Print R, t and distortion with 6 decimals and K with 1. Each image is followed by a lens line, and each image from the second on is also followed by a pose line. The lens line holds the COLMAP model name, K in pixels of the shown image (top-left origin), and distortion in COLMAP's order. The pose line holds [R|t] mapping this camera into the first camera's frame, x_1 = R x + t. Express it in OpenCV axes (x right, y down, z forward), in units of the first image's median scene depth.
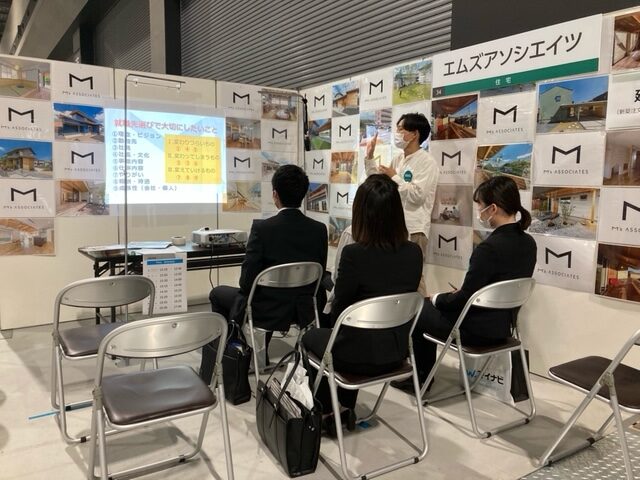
lens RADIAL K [[511.8, 0, 320.0], [0, 511.8, 240.0], [0, 0, 1]] dist [0.001504, -0.006952]
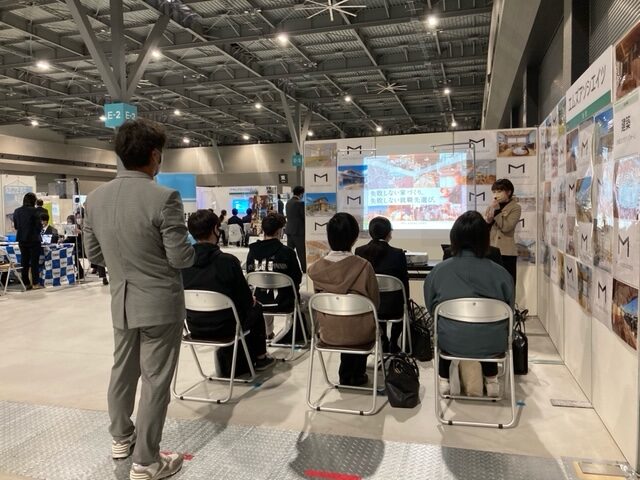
lens RADIAL K [[511.8, 0, 320.0], [0, 511.8, 240.0], [0, 0, 1]] dist [0.001504, -0.006952]
pose [[0.639269, 0.021445, -0.768684, 0.747107], [-0.059943, 0.997959, -0.022010, -0.007462], [0.766643, 0.060147, 0.639250, -0.028626]]
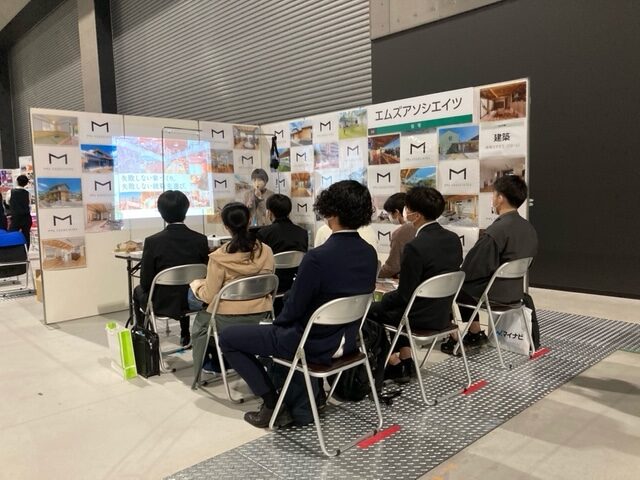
lens RADIAL K [[511.8, 0, 320.0], [0, 511.8, 240.0], [0, 0, 1]] dist [0.001504, -0.006952]
pose [[0.986410, -0.053958, 0.155191, -0.162276], [0.057180, 0.998230, -0.016368, 0.031712], [-0.154033, 0.025019, 0.987749, -0.410707]]
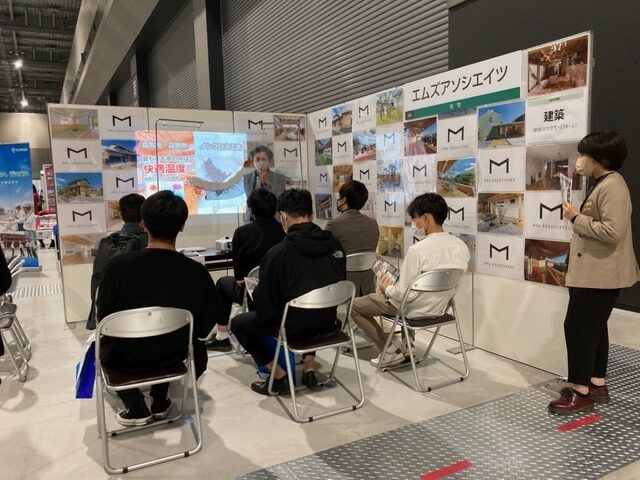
lens RADIAL K [[516.5, 0, 320.0], [0, 516.5, 240.0], [0, 0, 1]] dist [-0.002093, 0.002530]
pose [[0.993795, -0.030933, -0.106842, 0.155234], [0.029585, 0.999462, -0.014181, 0.010653], [0.107223, 0.010933, 0.994175, -0.217122]]
